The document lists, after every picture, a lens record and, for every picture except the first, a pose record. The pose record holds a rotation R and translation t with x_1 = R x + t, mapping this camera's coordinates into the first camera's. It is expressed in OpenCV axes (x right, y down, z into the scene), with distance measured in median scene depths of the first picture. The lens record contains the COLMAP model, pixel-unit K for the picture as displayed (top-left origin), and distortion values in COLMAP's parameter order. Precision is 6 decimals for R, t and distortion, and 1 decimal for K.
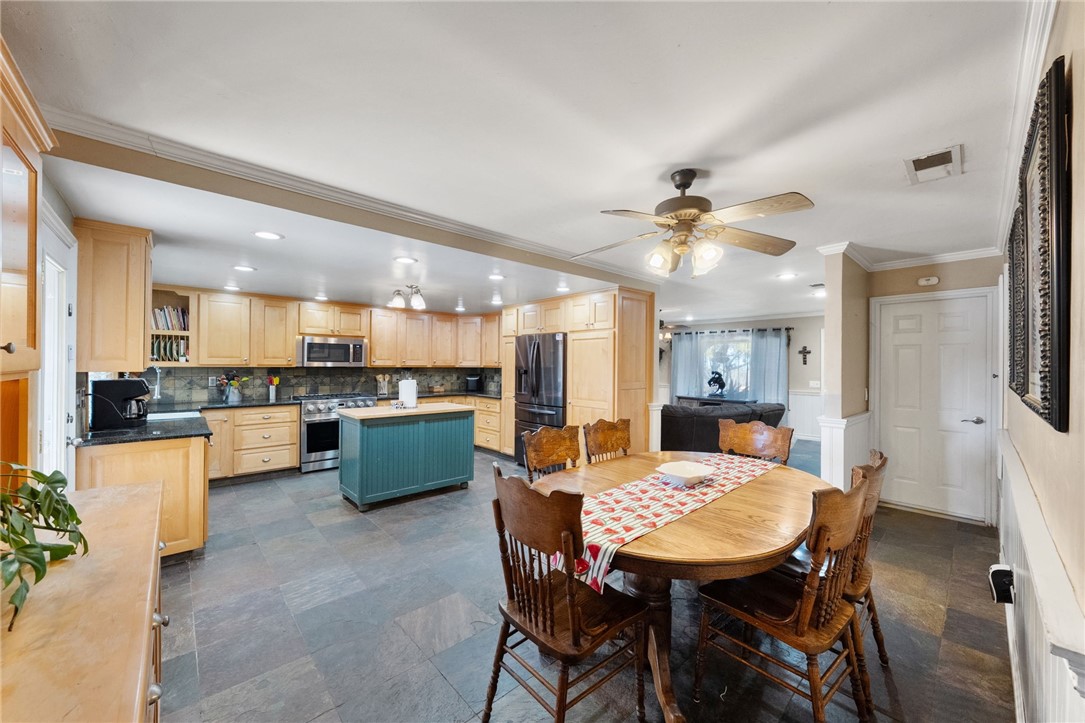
lens RADIAL K [[408.2, 0, 542.5], [0, 408.2, 361.5], [0, 0, 1]] dist [-0.003029, -0.000288]
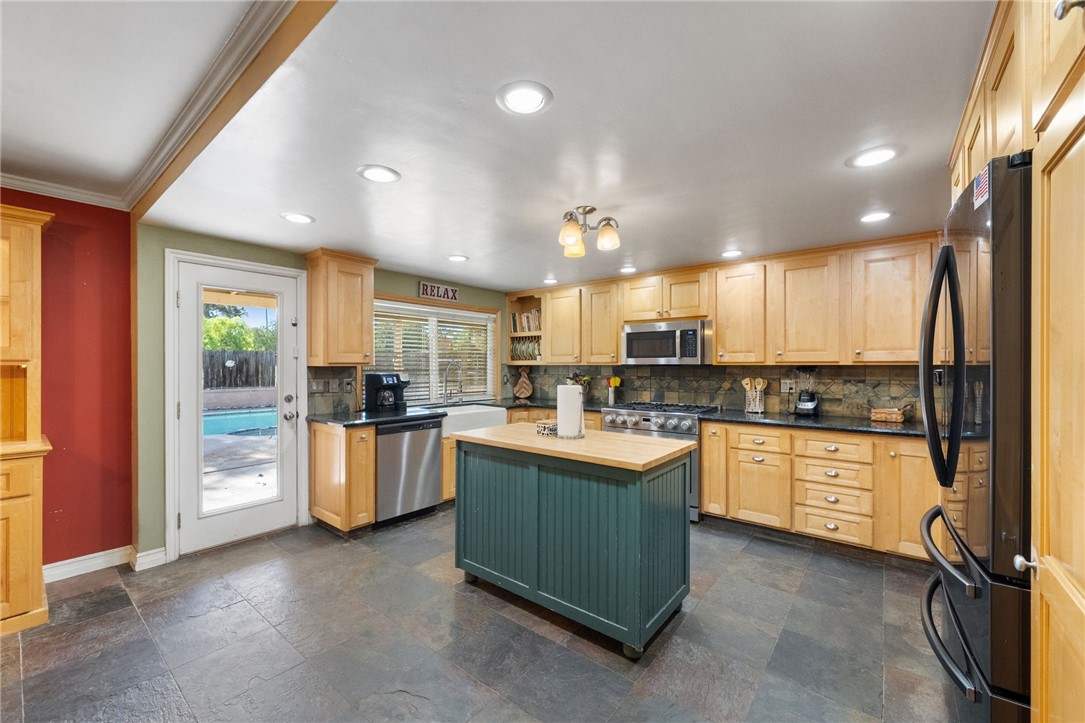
lens RADIAL K [[431.1, 0, 540.8], [0, 431.1, 360.4], [0, 0, 1]] dist [0.001150, 0.000015]
pose [[0.141686, -0.018416, -0.989740, 0.231769], [0.007554, 0.999818, -0.017522, 0.021328], [0.989883, -0.004994, 0.141799, 0.865458]]
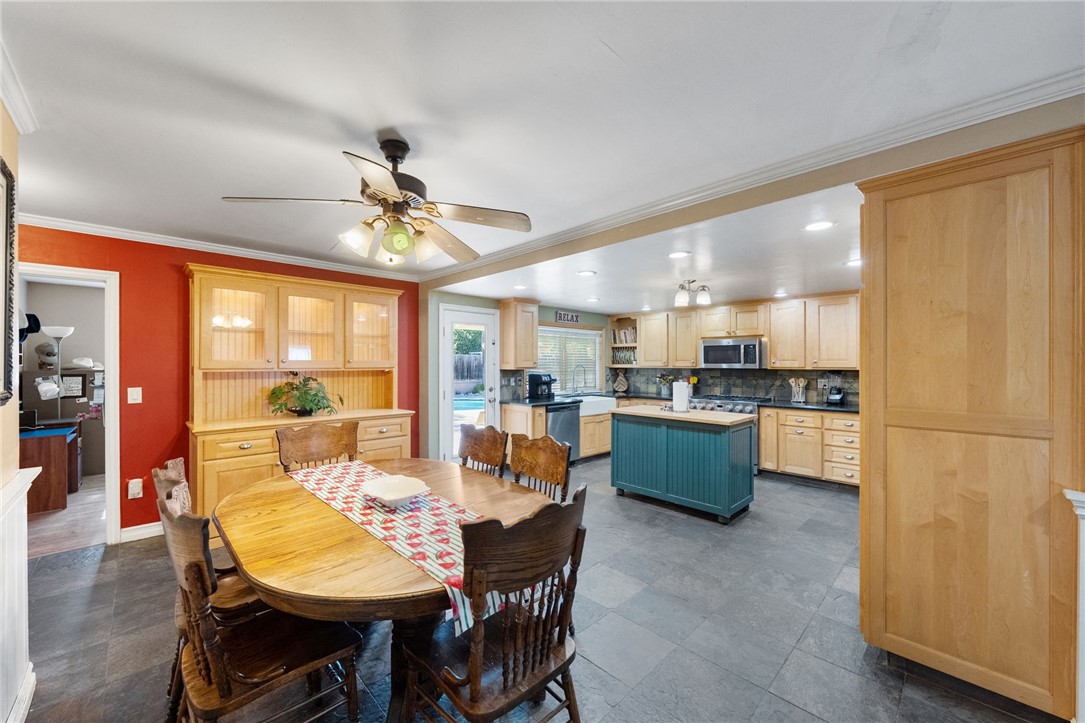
lens RADIAL K [[416.3, 0, 540.7], [0, 416.3, 359.0], [0, 0, 1]] dist [0.000675, -0.000098]
pose [[0.022757, -0.018408, -0.999572, 0.617814], [0.005725, 0.999816, -0.018283, 0.007562], [0.999725, -0.005306, 0.022858, 0.643852]]
